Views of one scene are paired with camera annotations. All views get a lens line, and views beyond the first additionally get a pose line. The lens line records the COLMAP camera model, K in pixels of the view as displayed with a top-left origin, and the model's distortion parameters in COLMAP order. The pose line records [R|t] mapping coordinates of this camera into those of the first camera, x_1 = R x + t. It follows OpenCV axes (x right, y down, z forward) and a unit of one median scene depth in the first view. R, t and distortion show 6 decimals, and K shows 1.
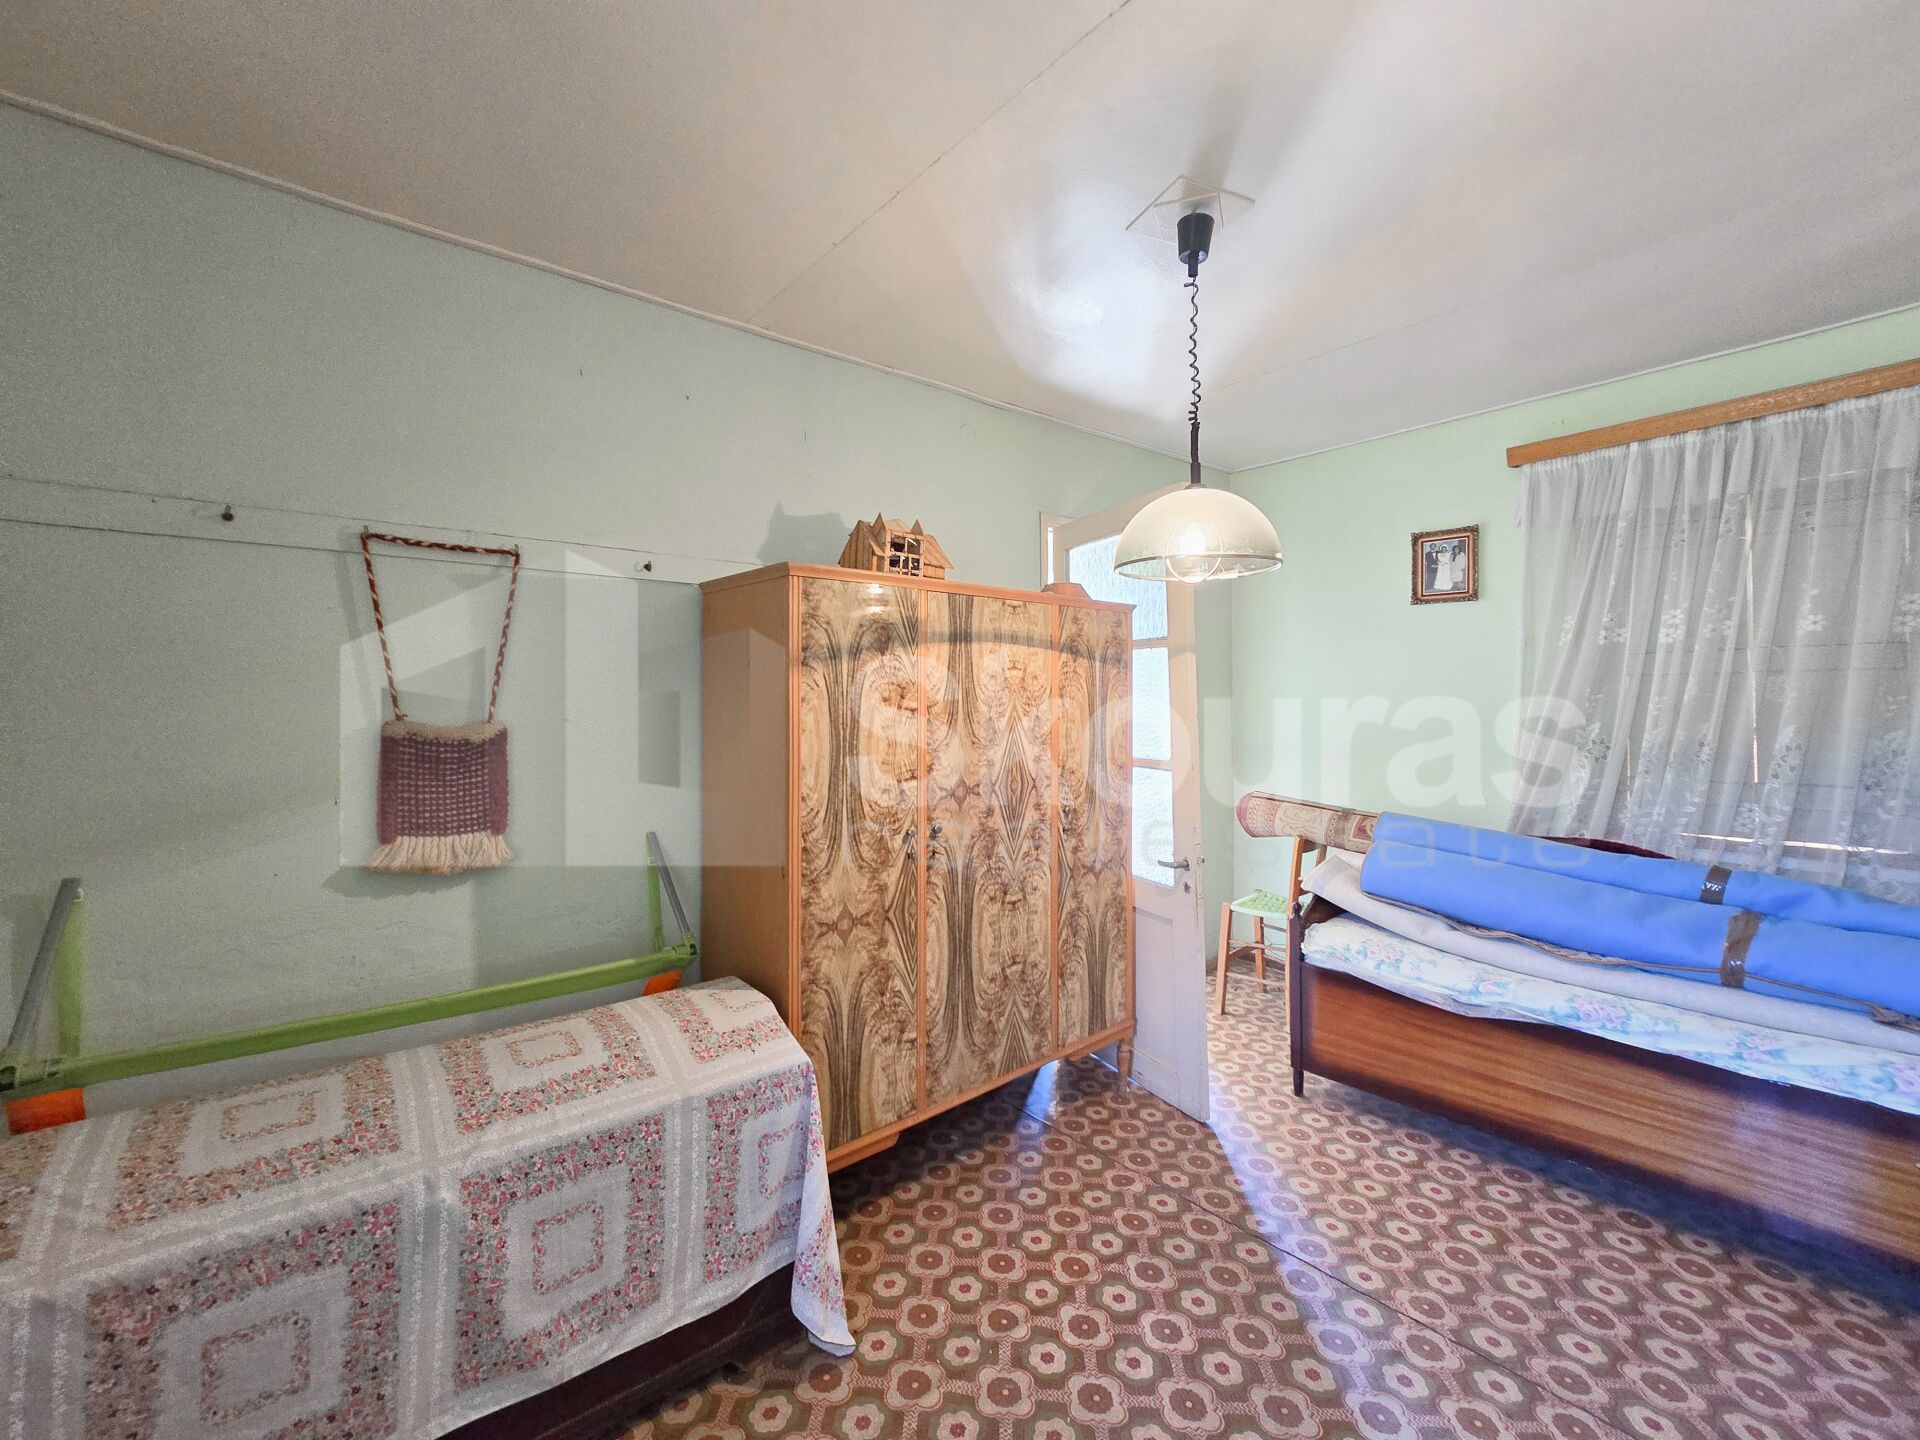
lens RADIAL K [[783.3, 0, 962.7], [0, 783.3, 703.7], [0, 0, 1]] dist [-0.009769, -0.000713]
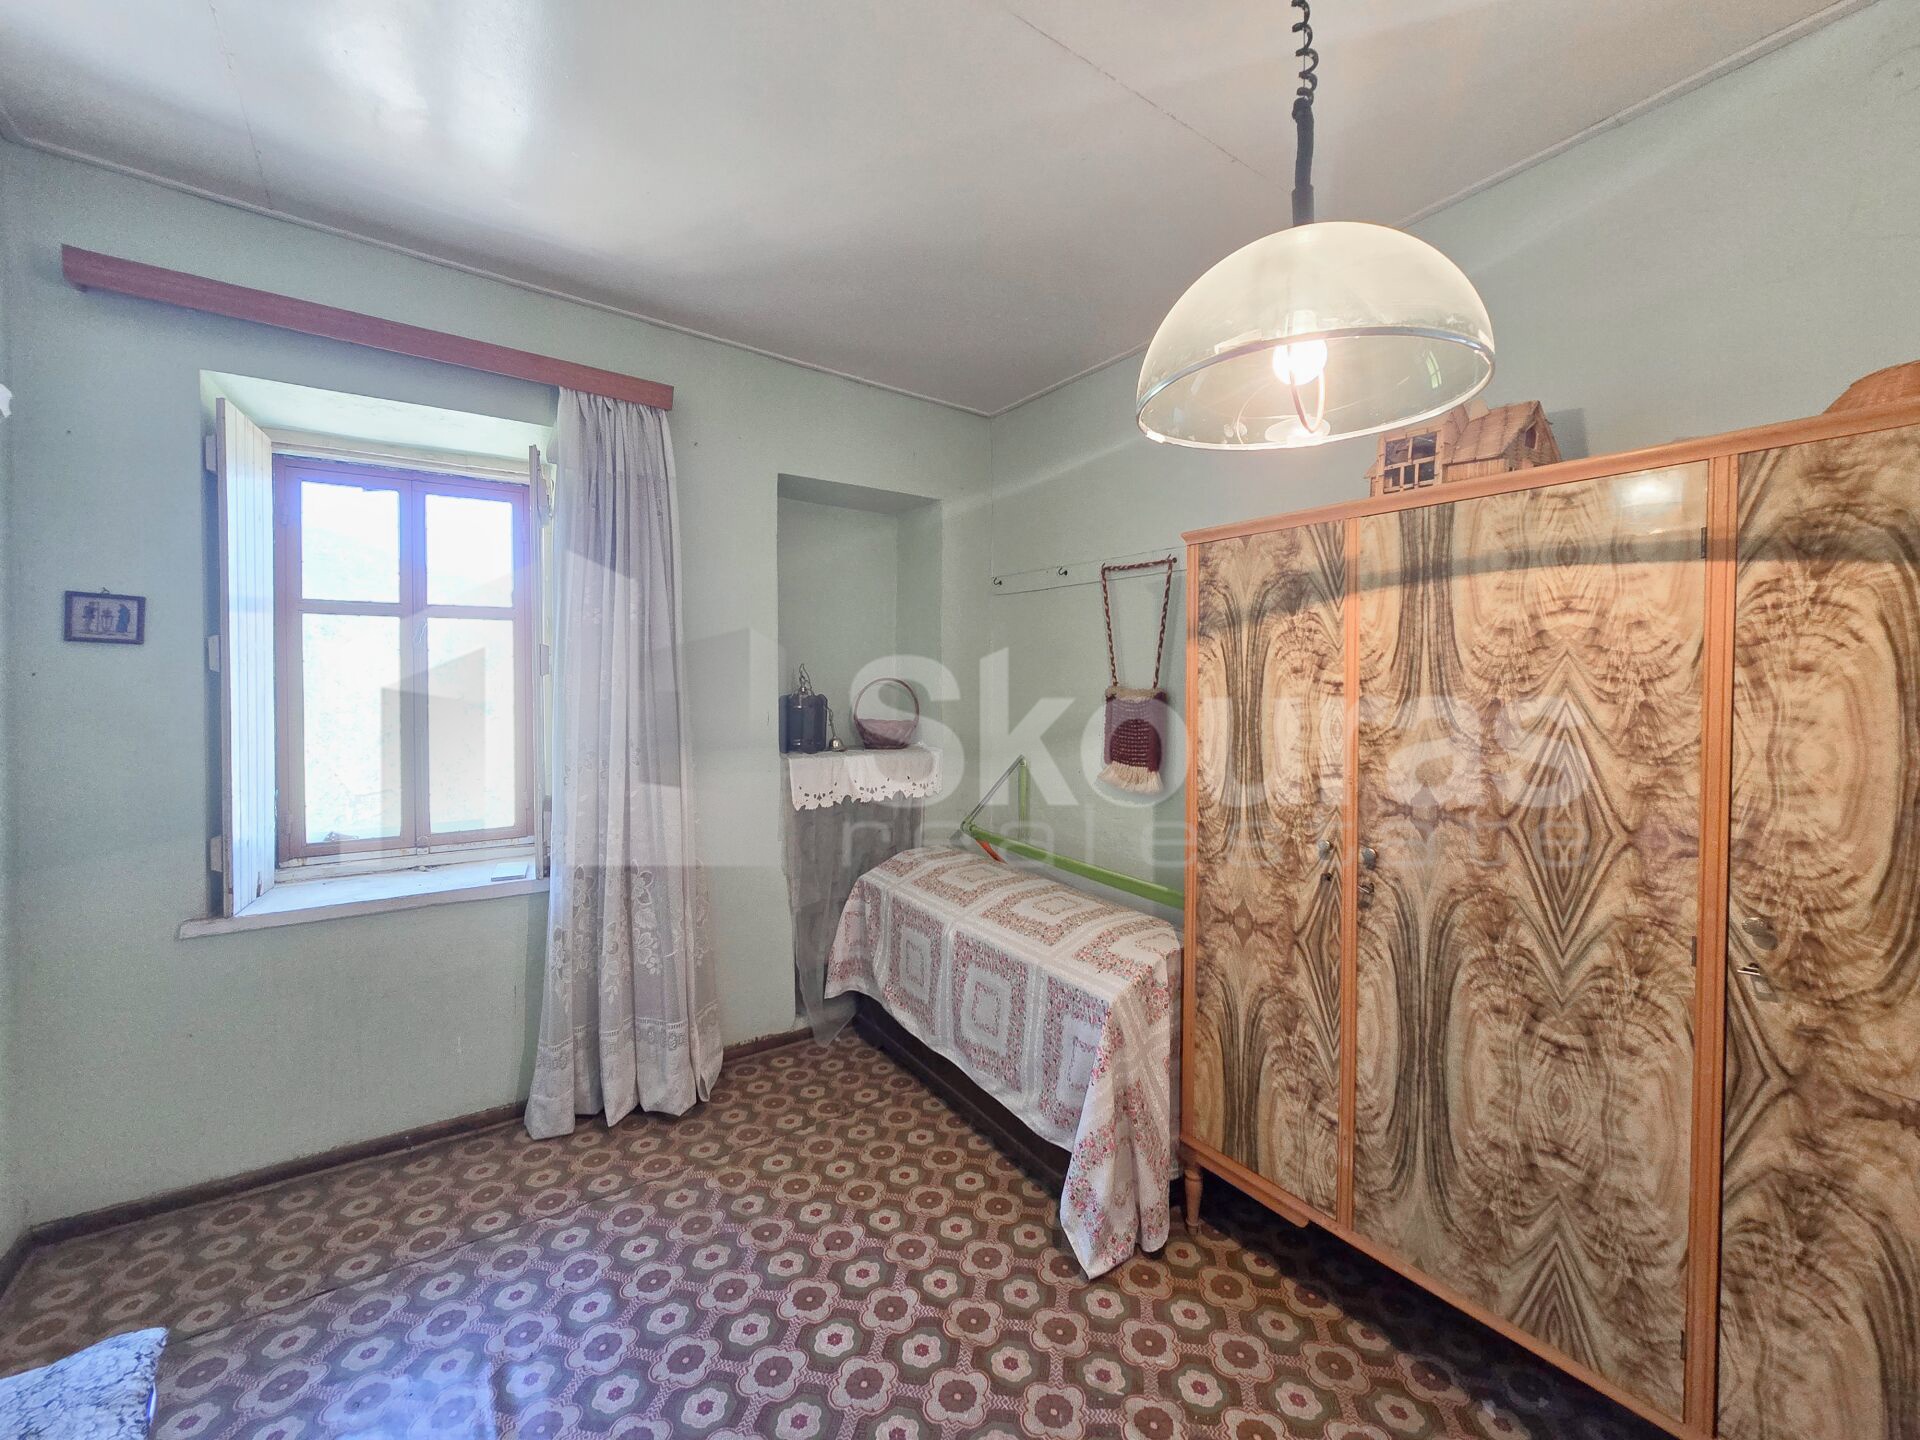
lens RADIAL K [[783.3, 0, 962.7], [0, 783.3, 703.7], [0, 0, 1]] dist [-0.009769, -0.000713]
pose [[-0.102344, 0.036337, -0.994085, 0.714630], [-0.008019, 0.999270, 0.037352, 0.001596], [0.994717, 0.011794, -0.101978, 0.724879]]
